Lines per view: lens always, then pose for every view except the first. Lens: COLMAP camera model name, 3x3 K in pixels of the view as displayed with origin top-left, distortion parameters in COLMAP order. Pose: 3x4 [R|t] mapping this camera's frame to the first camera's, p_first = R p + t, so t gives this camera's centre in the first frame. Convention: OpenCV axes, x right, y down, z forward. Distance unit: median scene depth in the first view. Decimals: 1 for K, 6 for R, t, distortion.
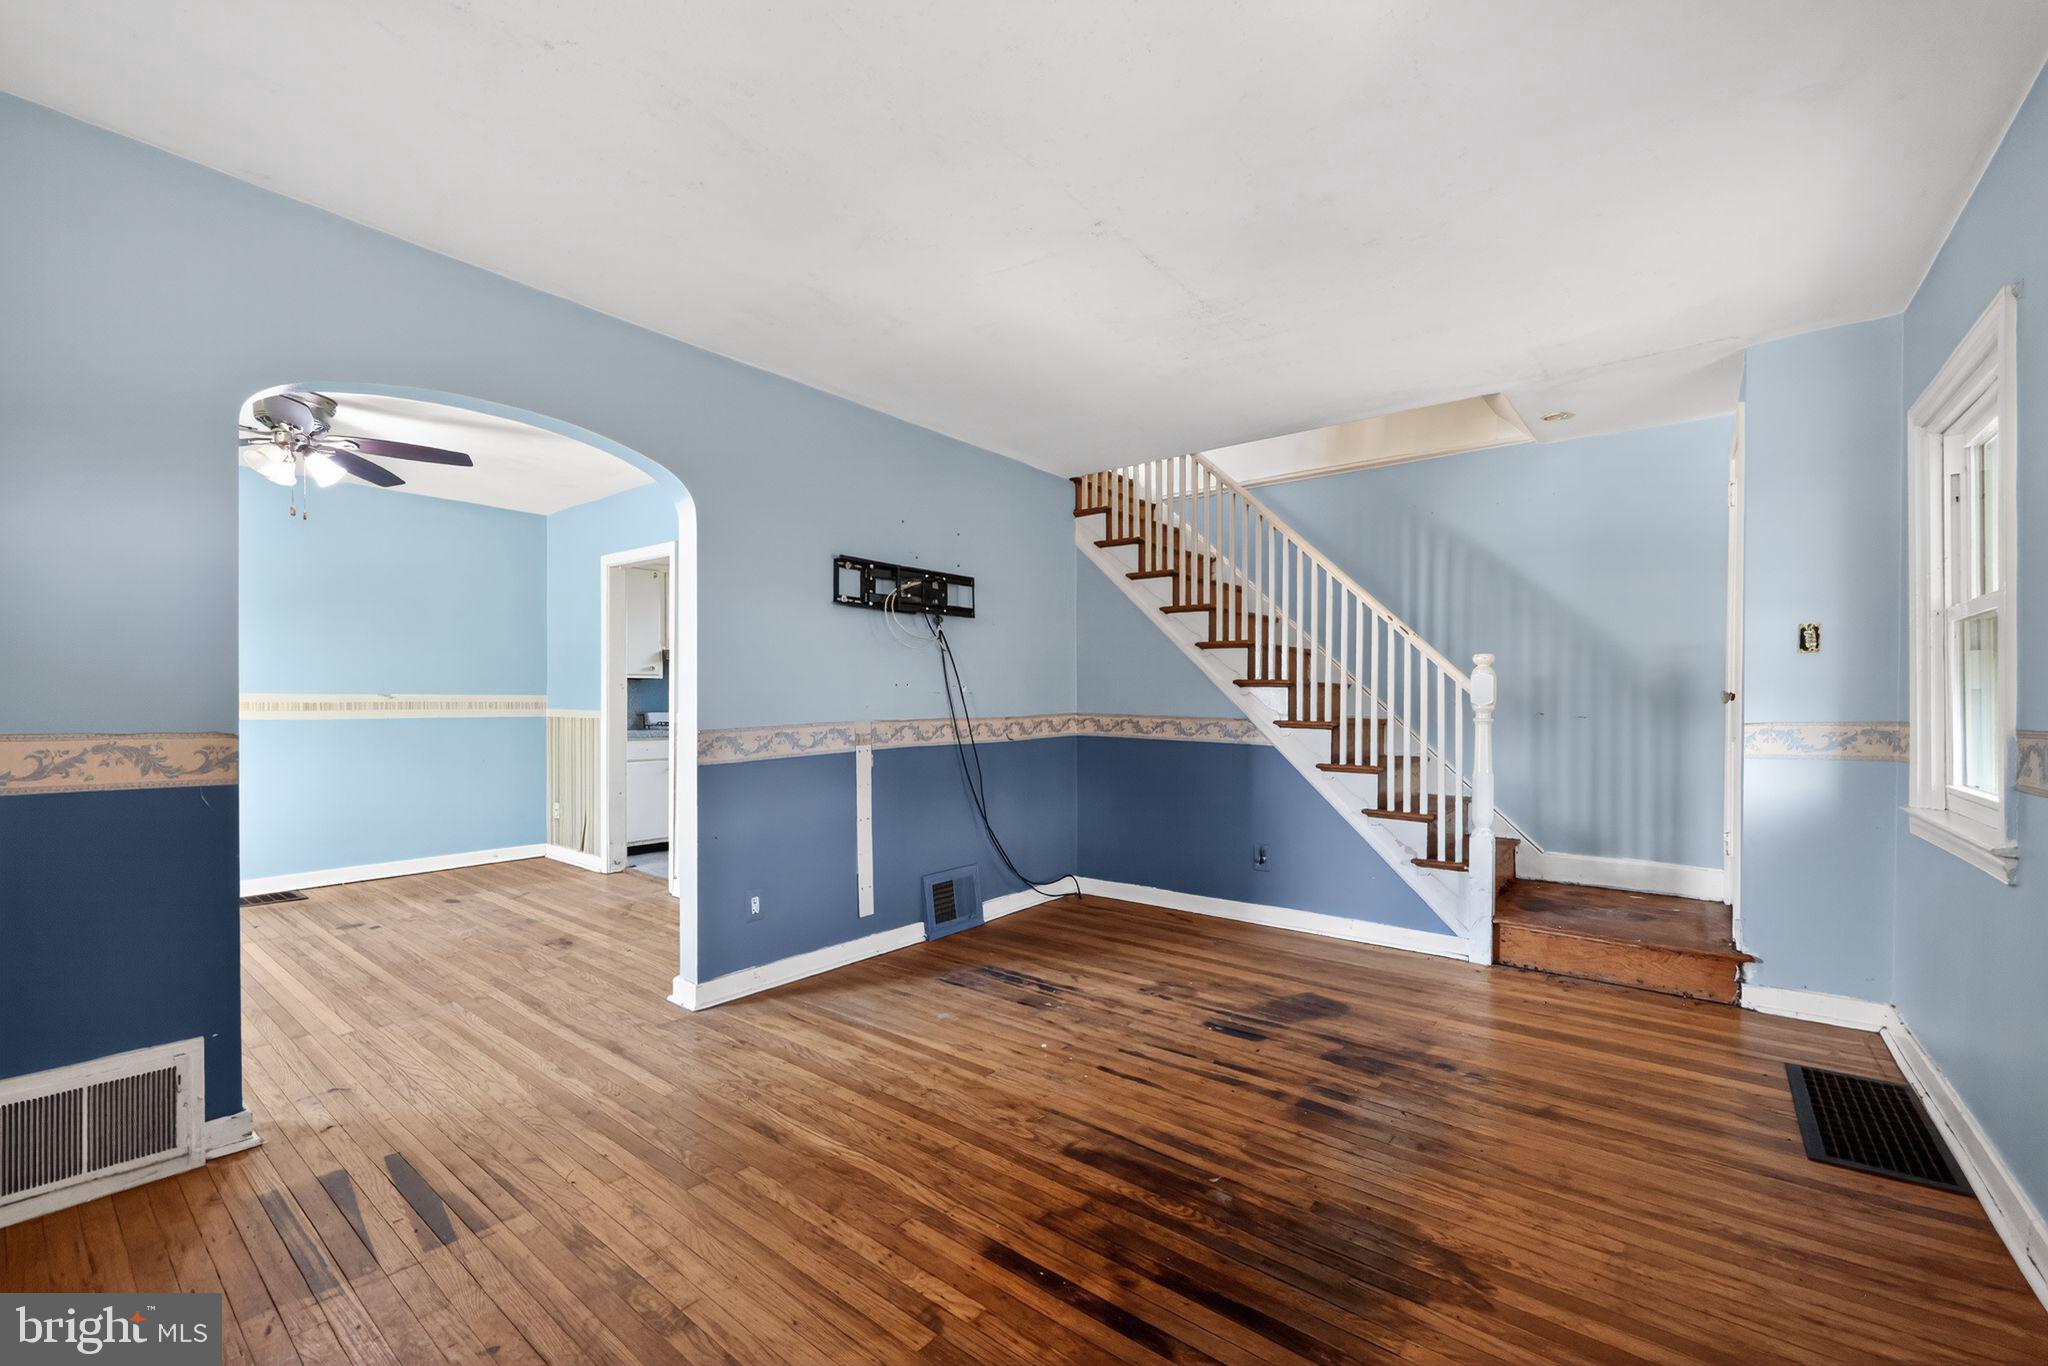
lens RADIAL K [[835.9, 0, 1025.2], [0, 835.9, 702.6], [0, 0, 1]] dist [0.001858, 0.000099]
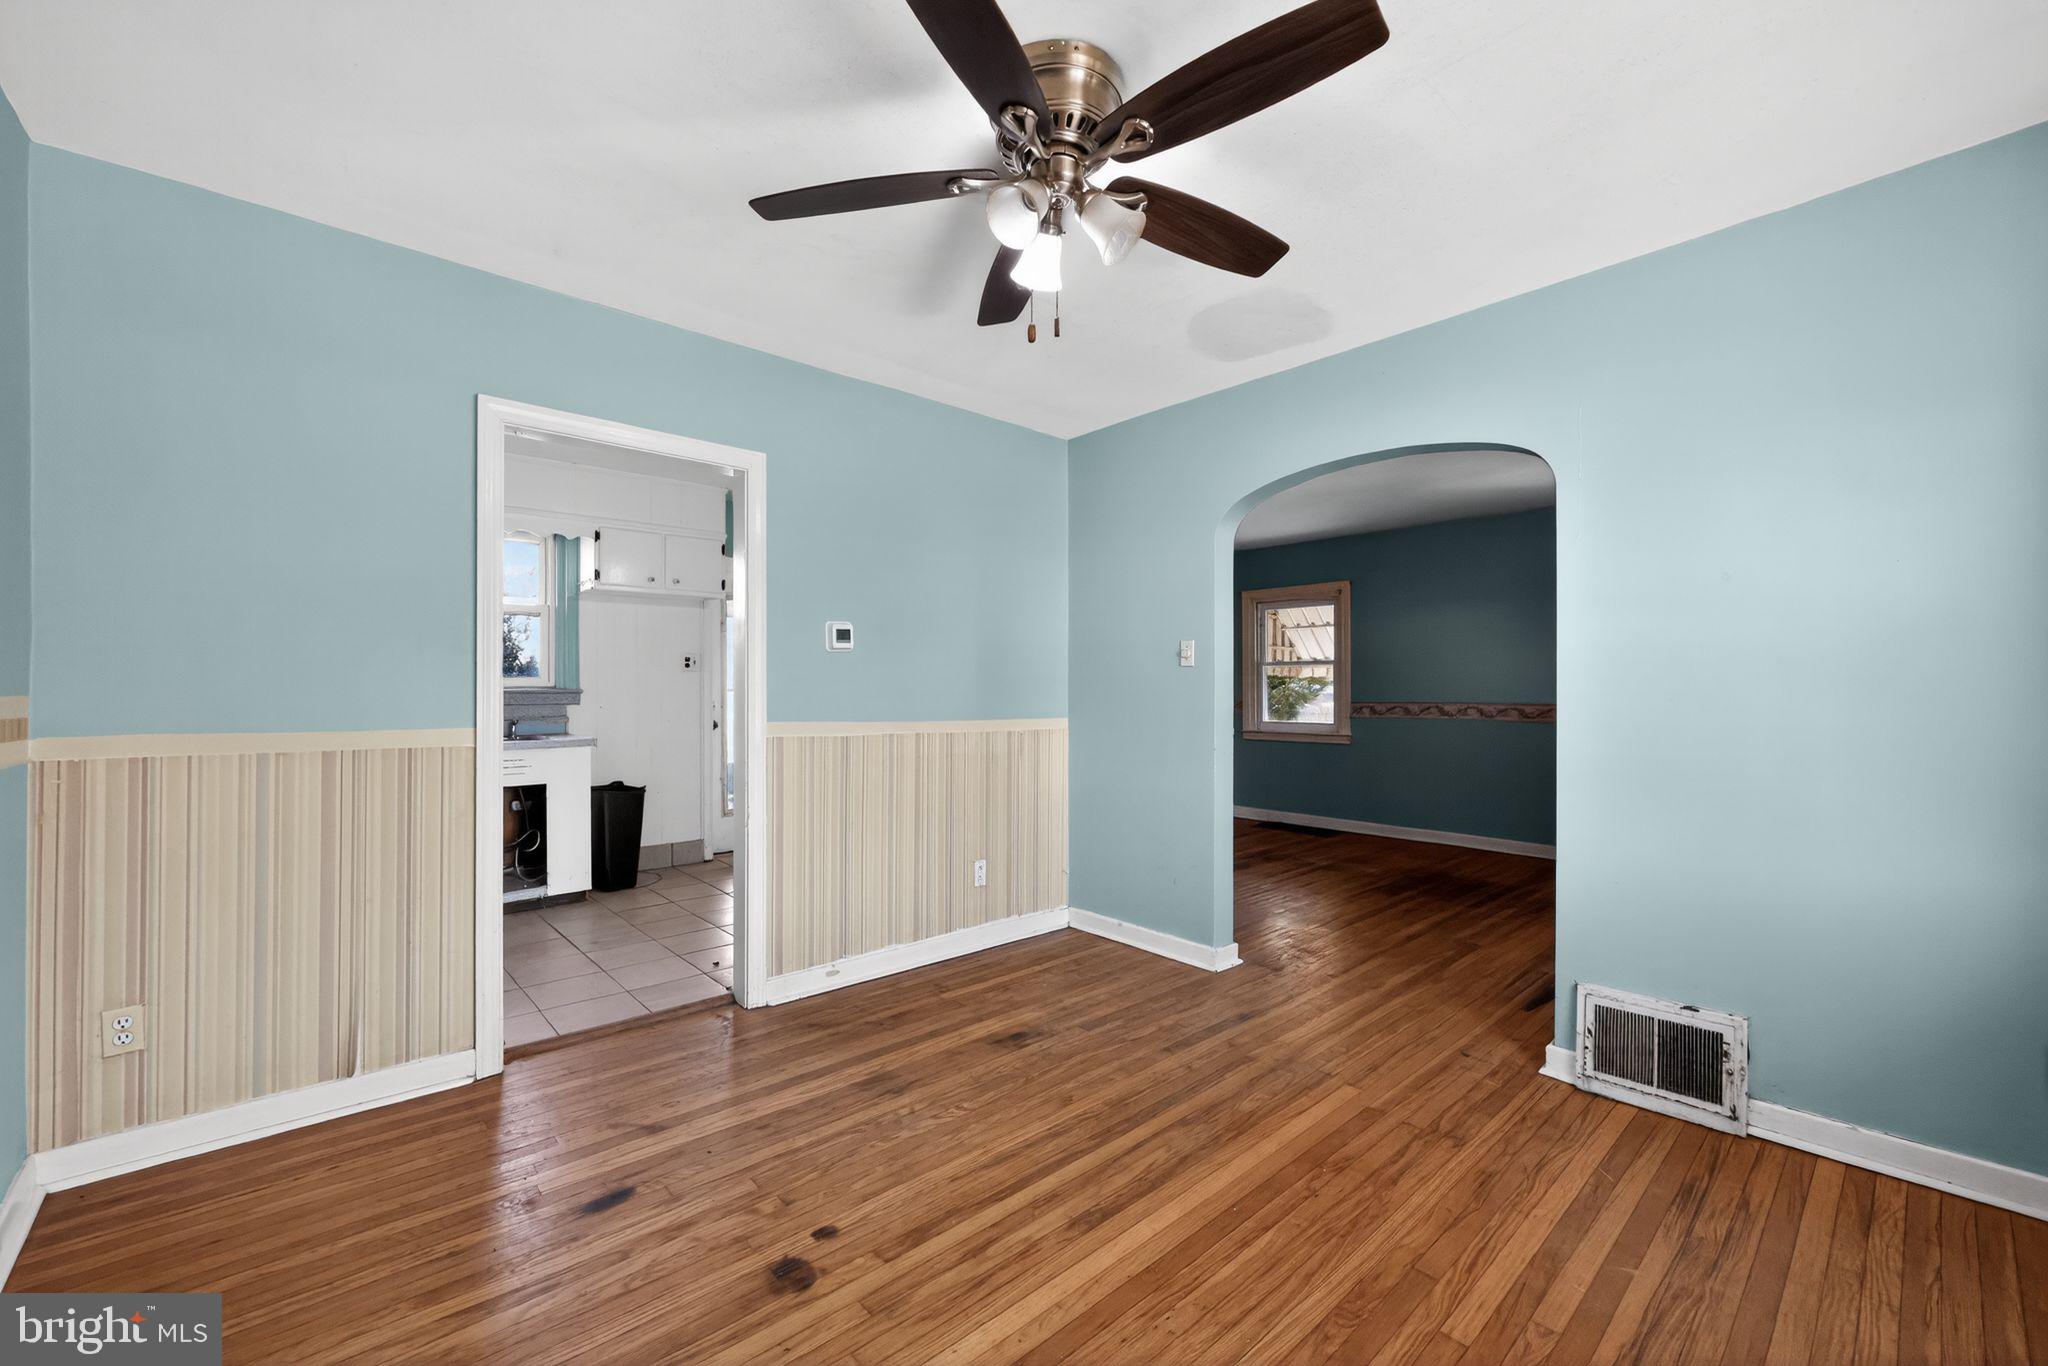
lens RADIAL K [[821.0, 0, 1013.7], [0, 821.0, 684.4], [0, 0, 1]] dist [-0.001808, -0.000508]
pose [[0.171344, -0.000860, 0.985211, -1.493902], [-0.001601, 0.999998, 0.001152, -0.025091], [-0.985210, -0.001775, 0.171342, 1.047398]]
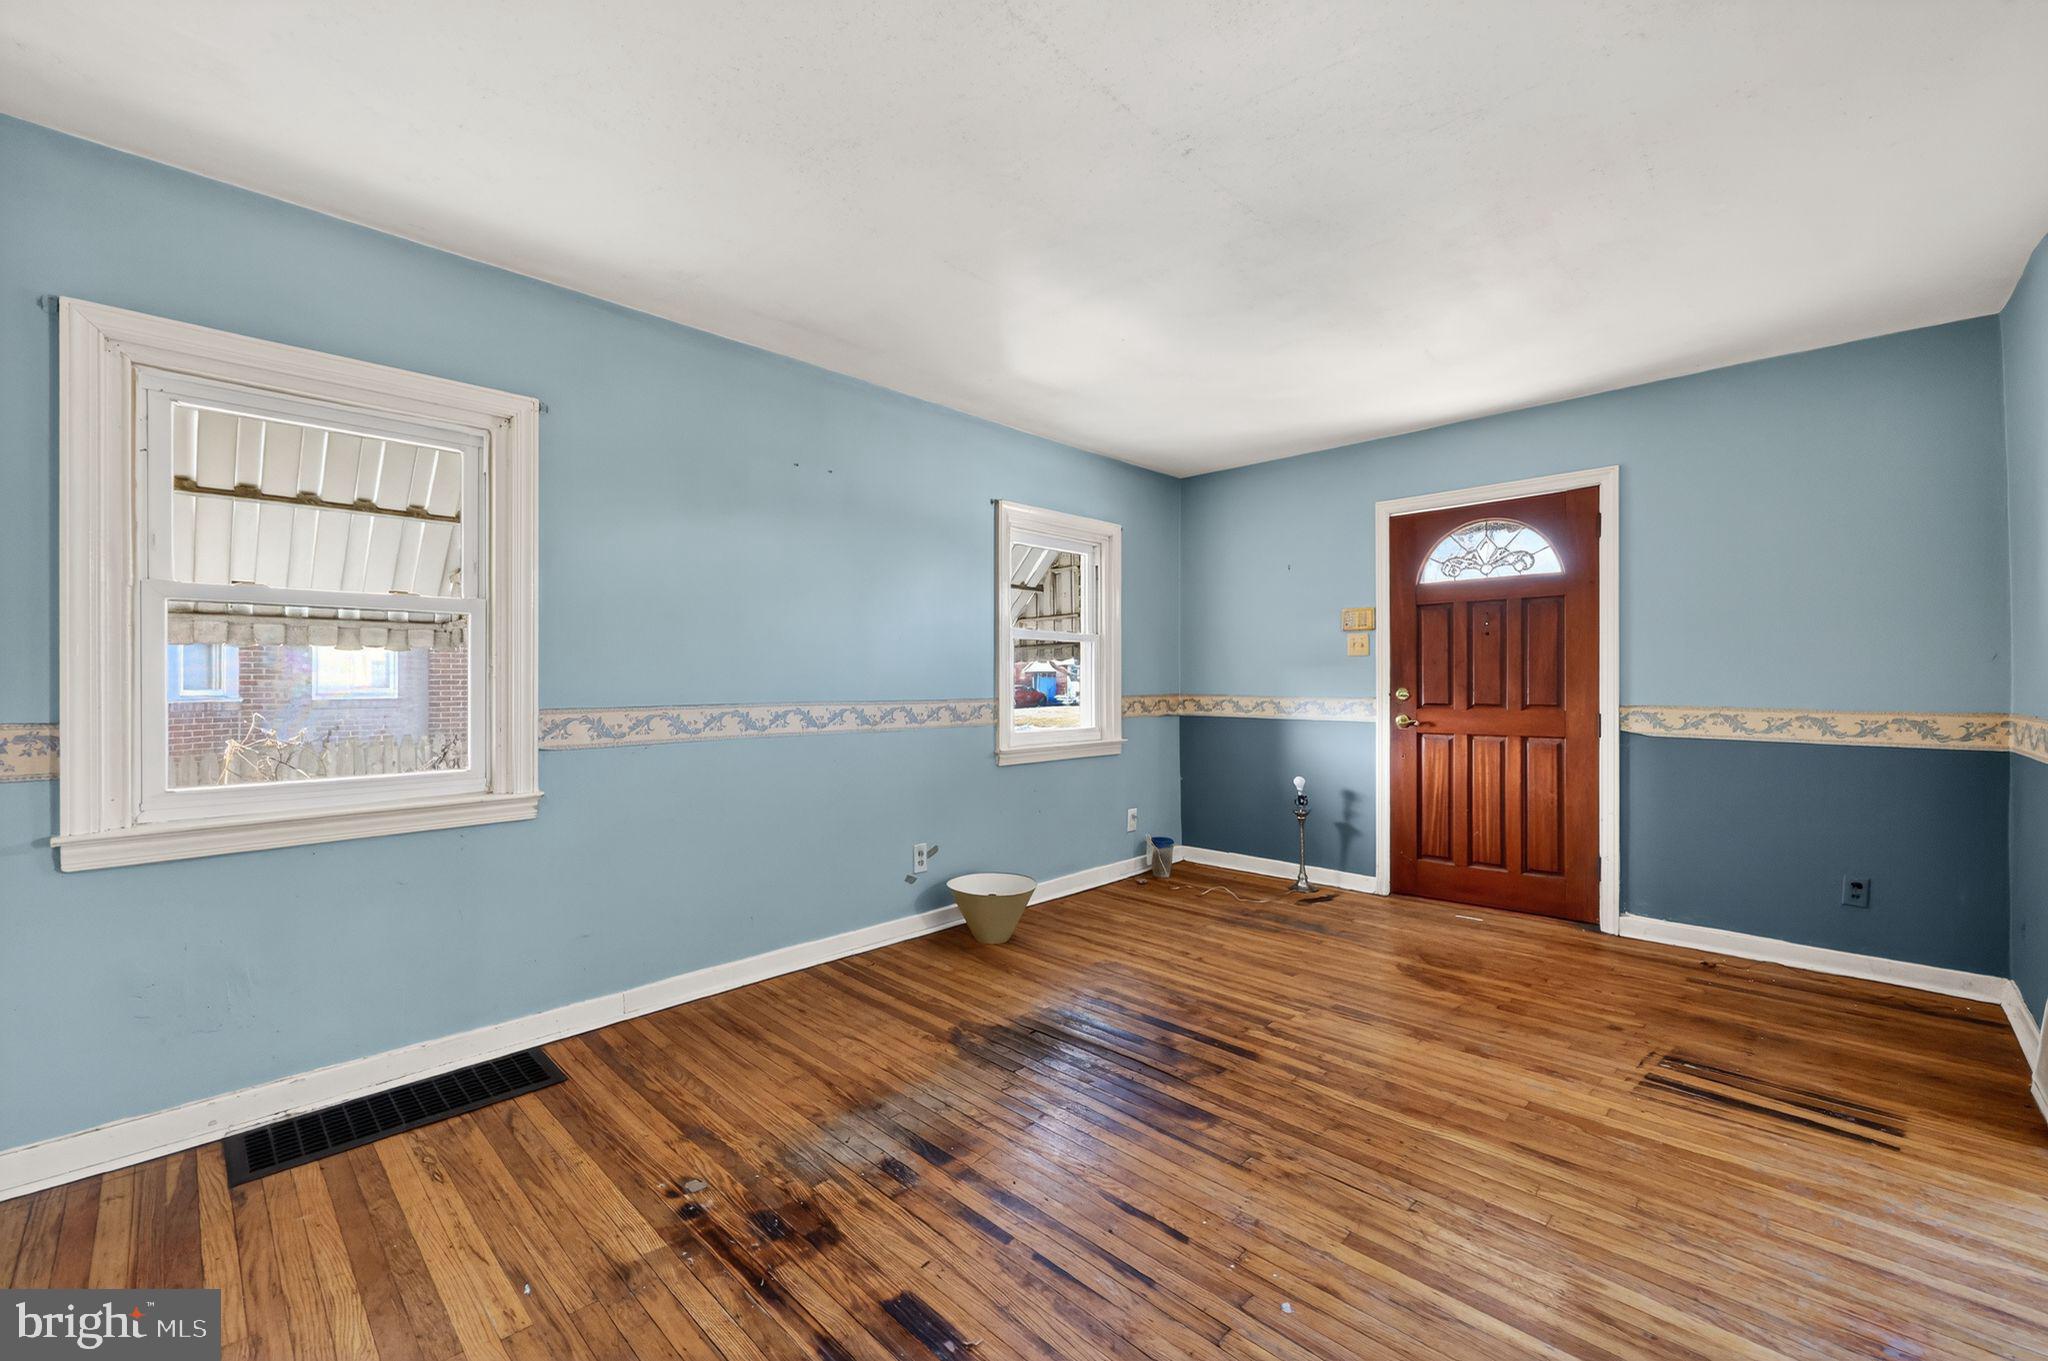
lens RADIAL K [[825.4, 0, 1016.2], [0, 825.4, 686.5], [0, 0, 1]] dist [0.001177, -0.000010]
pose [[-0.995476, -0.005076, 0.094875, 0.129994], [-0.004015, 0.999927, 0.011366, -0.014132], [-0.094926, 0.010934, -0.995424, 1.326374]]
